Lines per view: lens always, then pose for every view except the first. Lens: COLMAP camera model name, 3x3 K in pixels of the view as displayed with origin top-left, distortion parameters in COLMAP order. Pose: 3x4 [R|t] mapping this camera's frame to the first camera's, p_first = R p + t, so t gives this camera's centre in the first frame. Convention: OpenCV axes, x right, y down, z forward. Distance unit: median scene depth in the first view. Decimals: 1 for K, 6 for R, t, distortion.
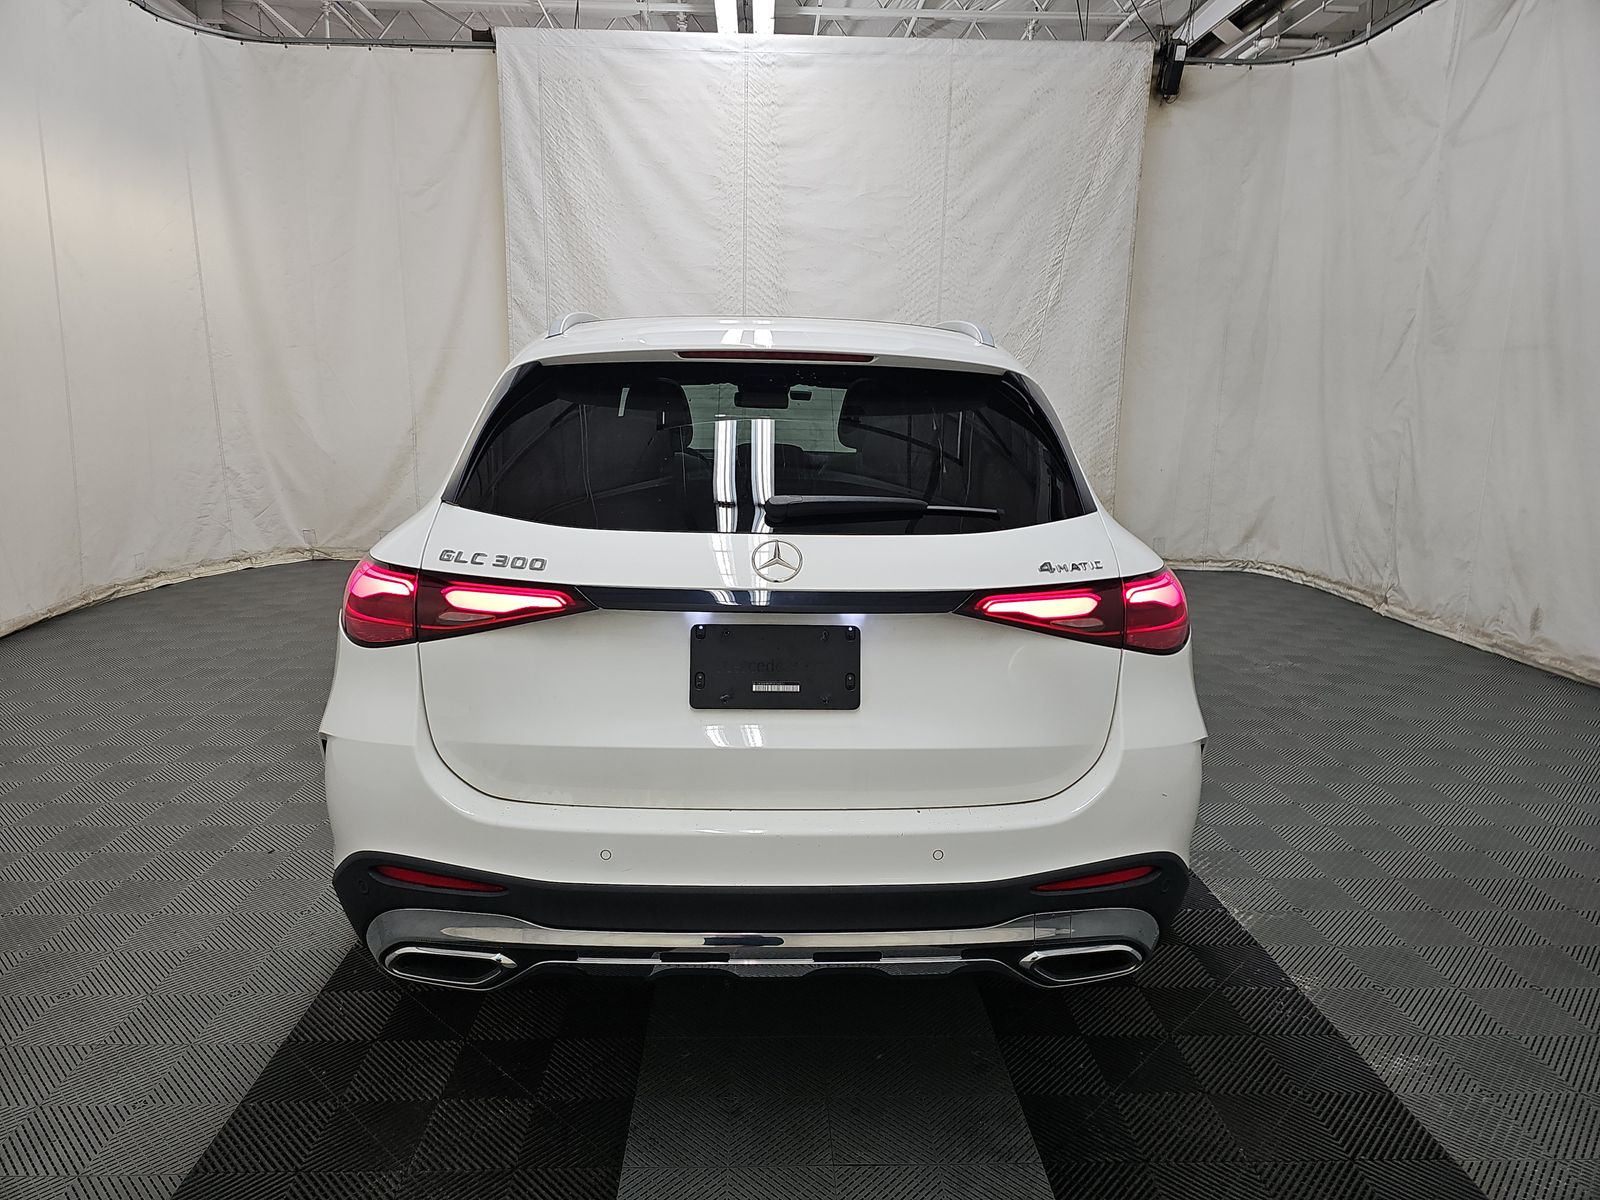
lens RADIAL K [[1053.6, 0, 804.3], [0, 1053.6, 610.5], [0, 0, 1]] dist [0.042763, -0.031594]
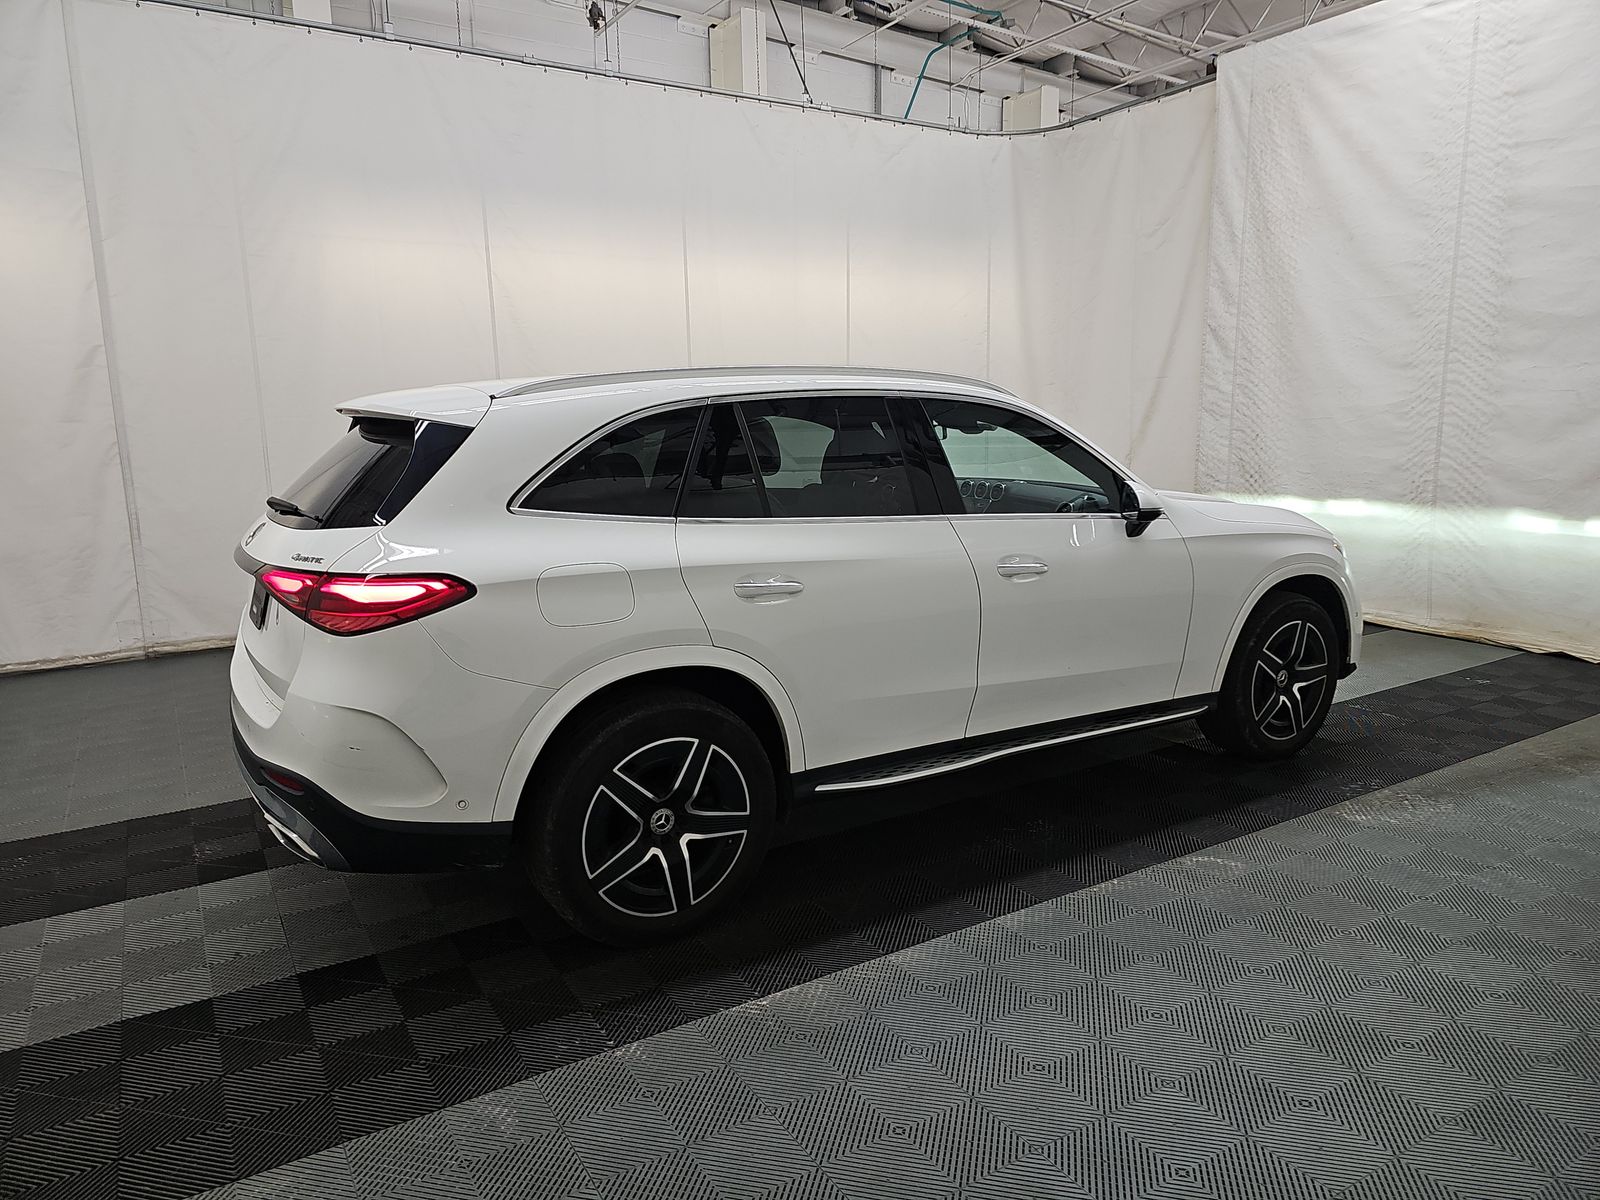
lens RADIAL K [[1053.6, 0, 801.5], [0, 1053.6, 593.2], [0, 0, 1]] dist [0.042763, -0.031594]
pose [[0.495794, 0.130430, -0.858590, 0.434383], [-0.159176, 0.985557, 0.057801, -0.044193], [0.853728, 0.108010, 0.509394, 0.204112]]
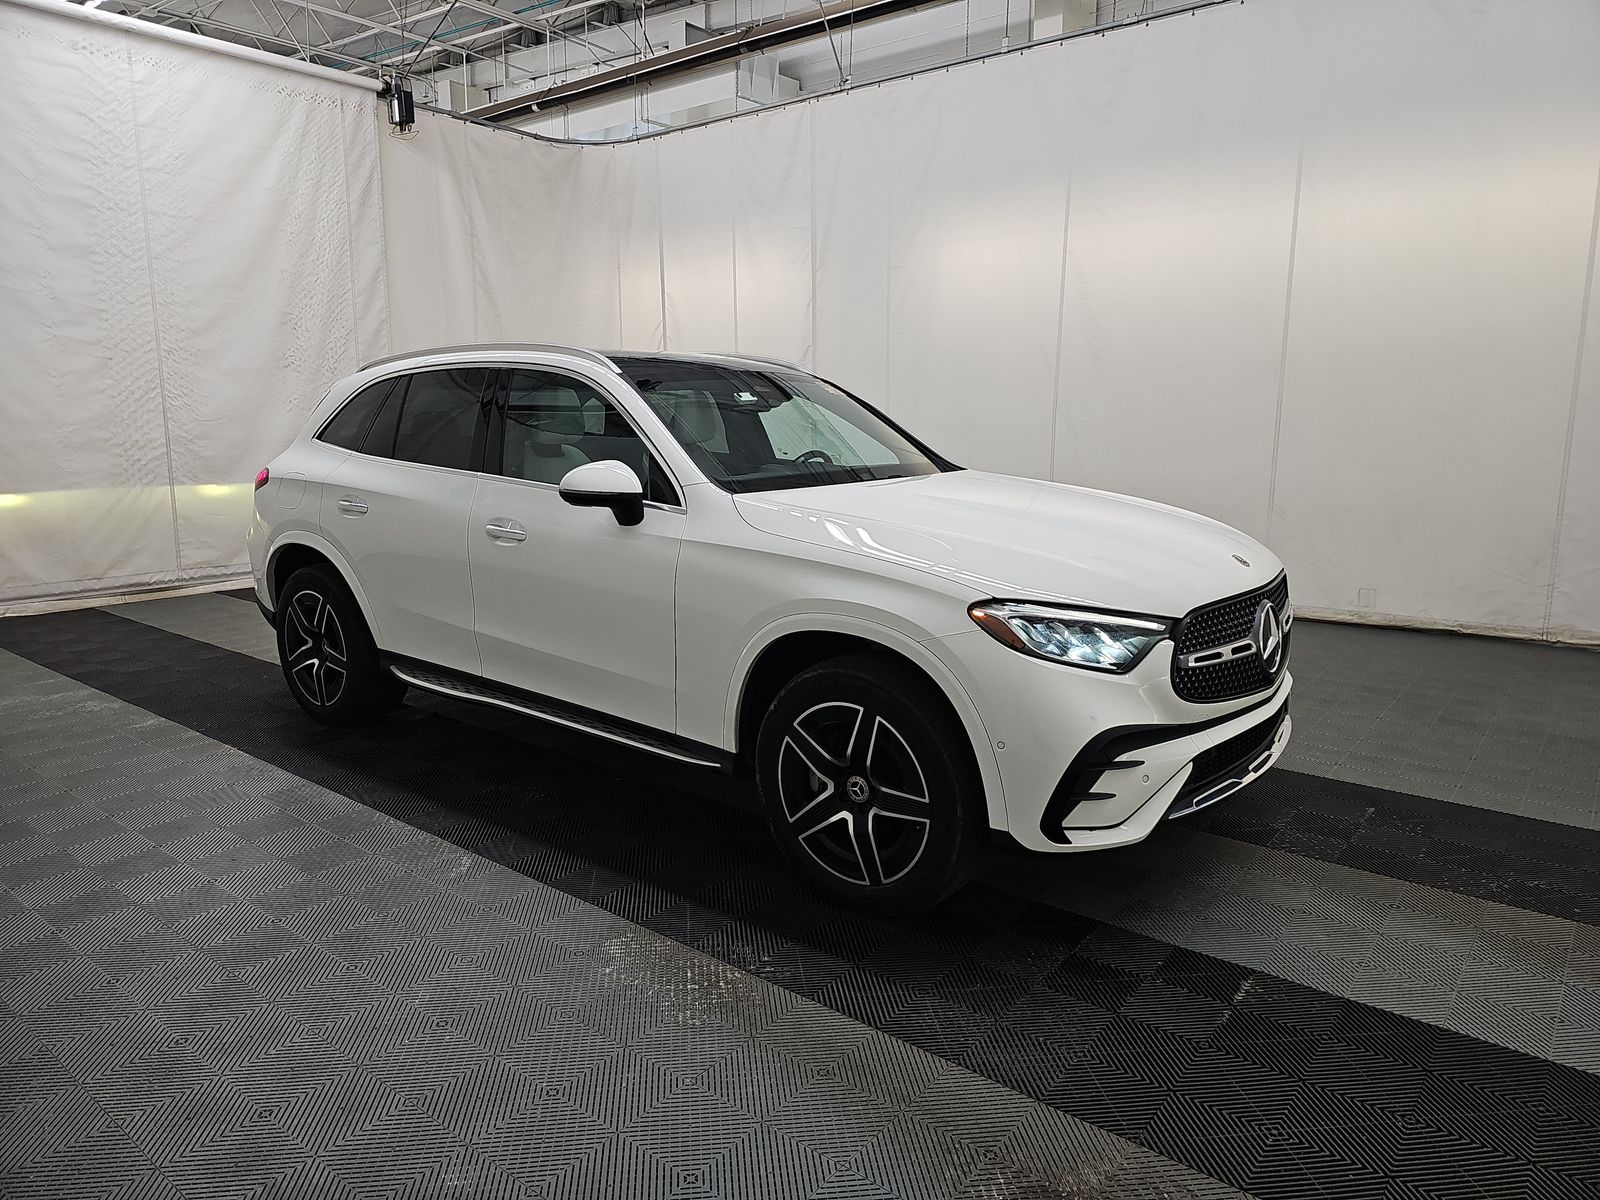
lens RADIAL K [[1053.6, 0, 791.6], [0, 1053.6, 598.9], [0, 0, 1]] dist [0.042763, -0.031594]
pose [[-0.655238, 0.125180, -0.744979, 0.362280], [-0.158134, 0.941597, 0.297303, -0.175539], [0.738686, 0.312611, -0.597174, 0.897053]]
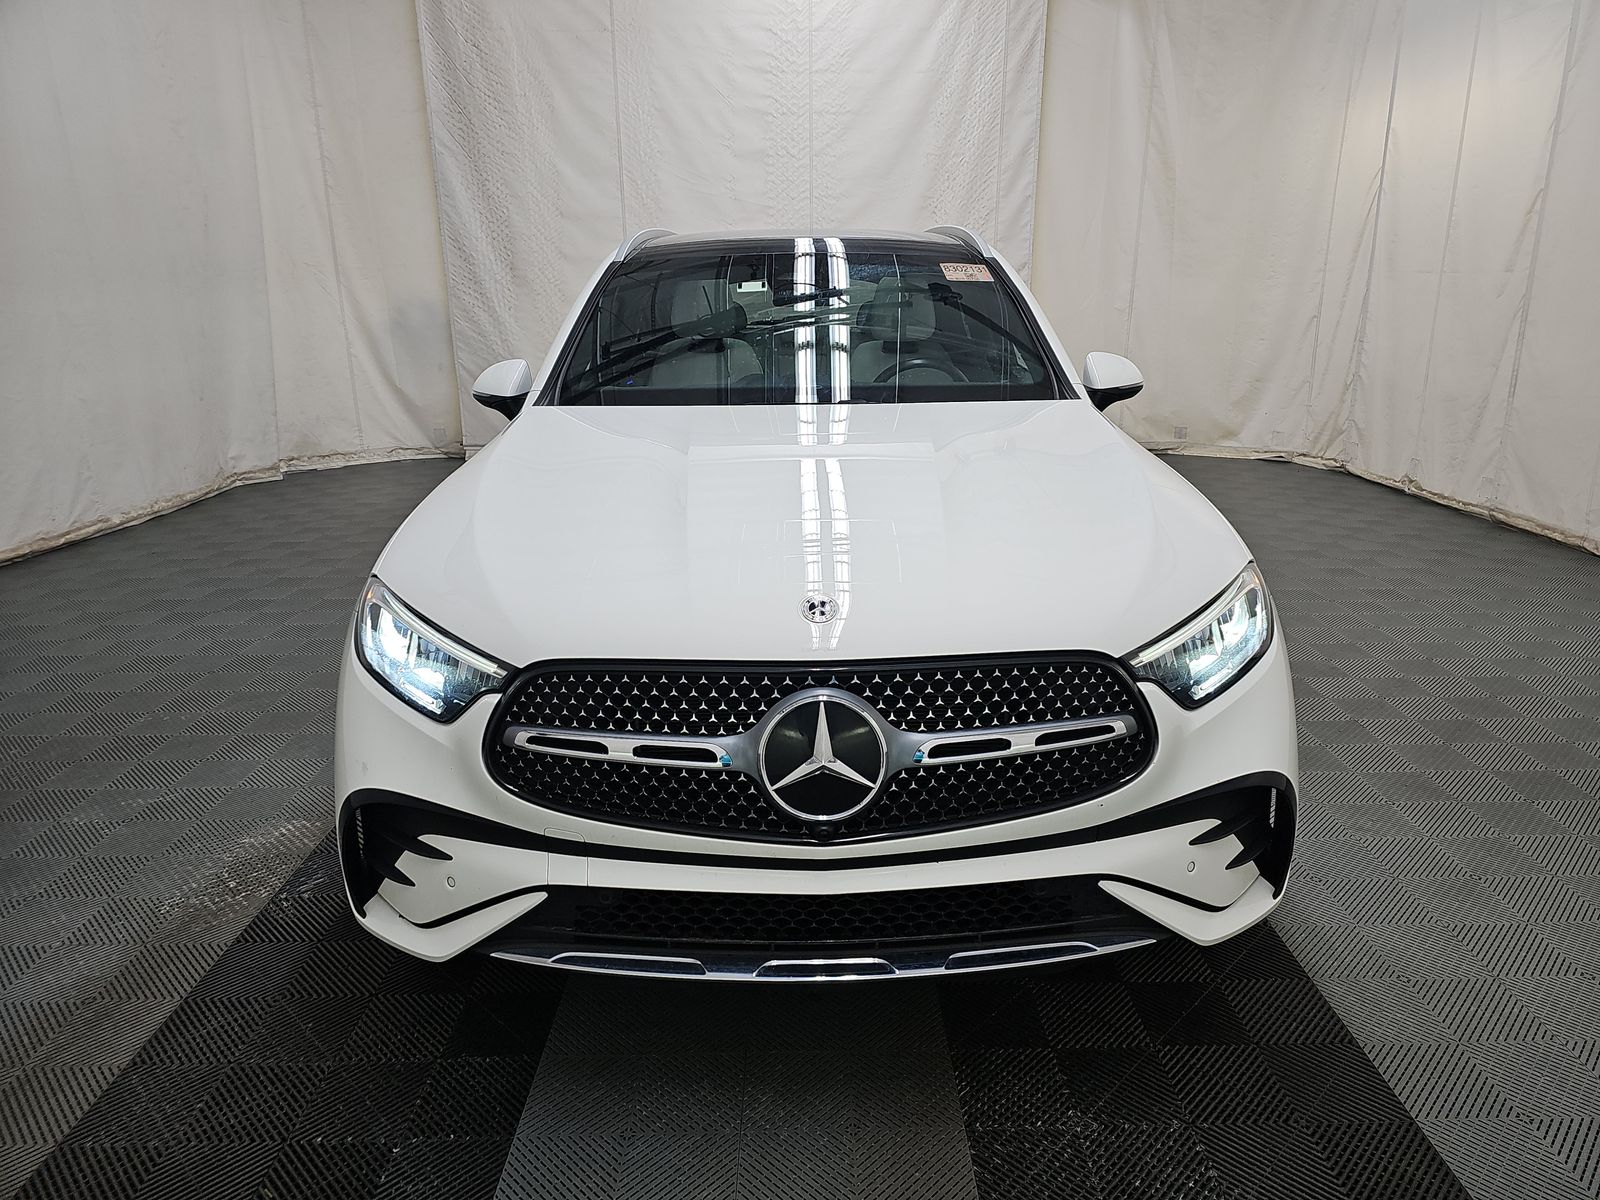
lens RADIAL K [[1053.6, 0, 834.3], [0, 1053.6, 610.9], [0, 0, 1]] dist [0.042763, -0.031594]
pose [[-0.999832, -0.010355, 0.015114, -0.055288], [-0.001790, 0.876219, 0.481911, -0.201674], [-0.018234, 0.481803, -0.876090, 0.970189]]
